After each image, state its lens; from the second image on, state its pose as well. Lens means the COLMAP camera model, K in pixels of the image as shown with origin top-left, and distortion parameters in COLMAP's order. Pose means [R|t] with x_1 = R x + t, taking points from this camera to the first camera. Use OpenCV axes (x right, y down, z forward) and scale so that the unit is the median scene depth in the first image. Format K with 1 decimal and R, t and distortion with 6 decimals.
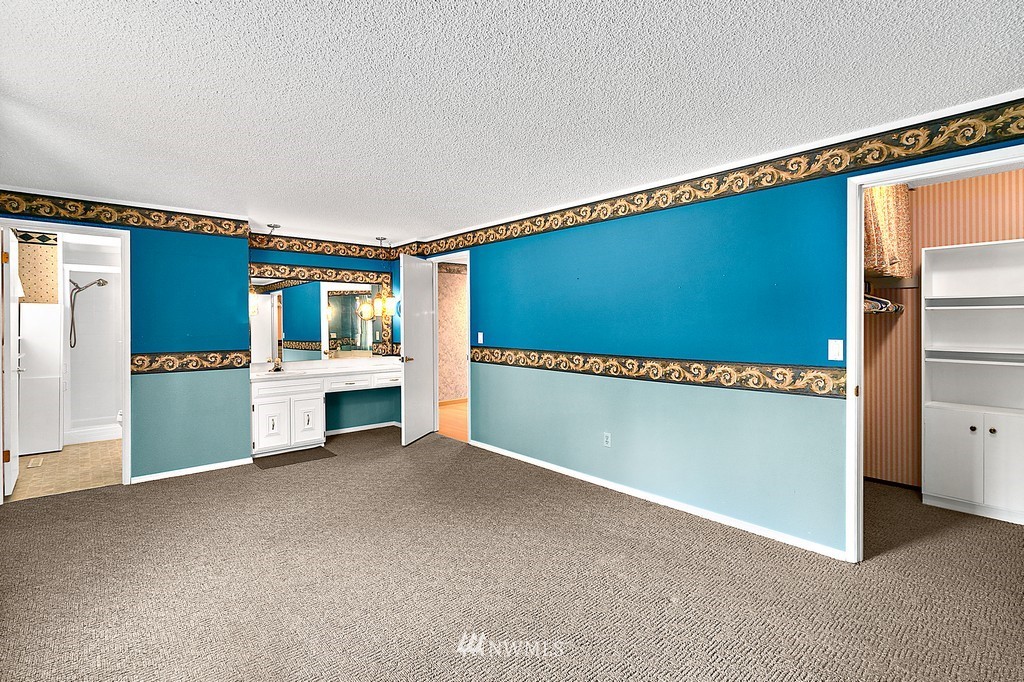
lens RADIAL K [[480.5, 0, 502.2], [0, 480.5, 323.8], [0, 0, 1]] dist [-0.000394, 0.000351]
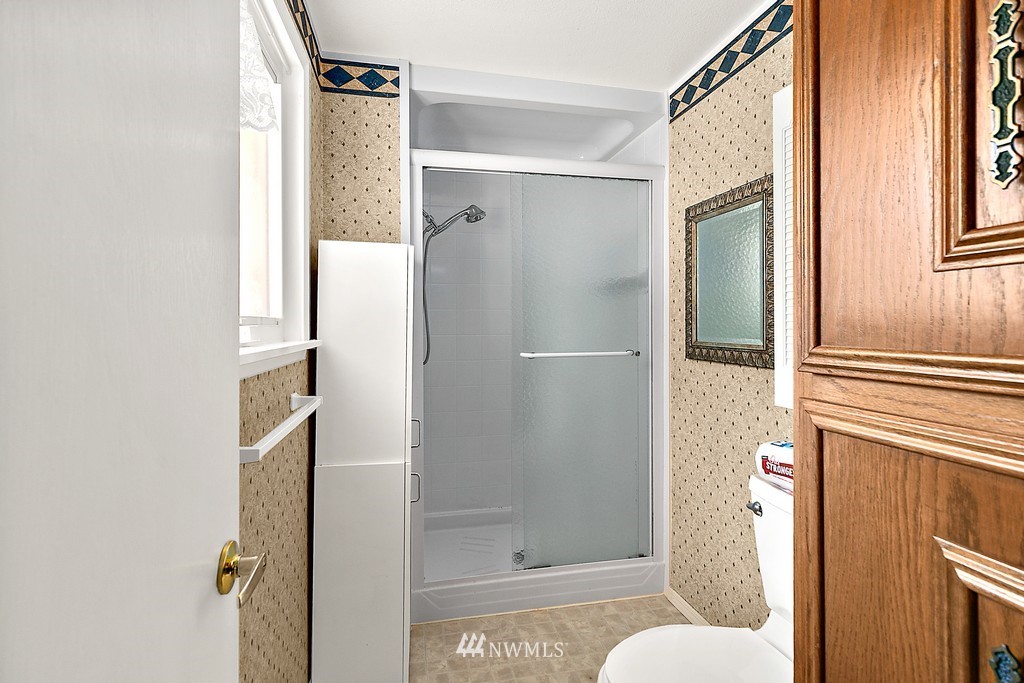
lens RADIAL K [[480.5, 0, 502.2], [0, 480.5, 324.3], [0, 0, 1]] dist [-0.000394, 0.000351]
pose [[0.872837, -0.000873, -0.488011, -0.626032], [0.000320, 0.999999, -0.001218, 0.014034], [0.488012, 0.000907, 0.872837, 0.662037]]
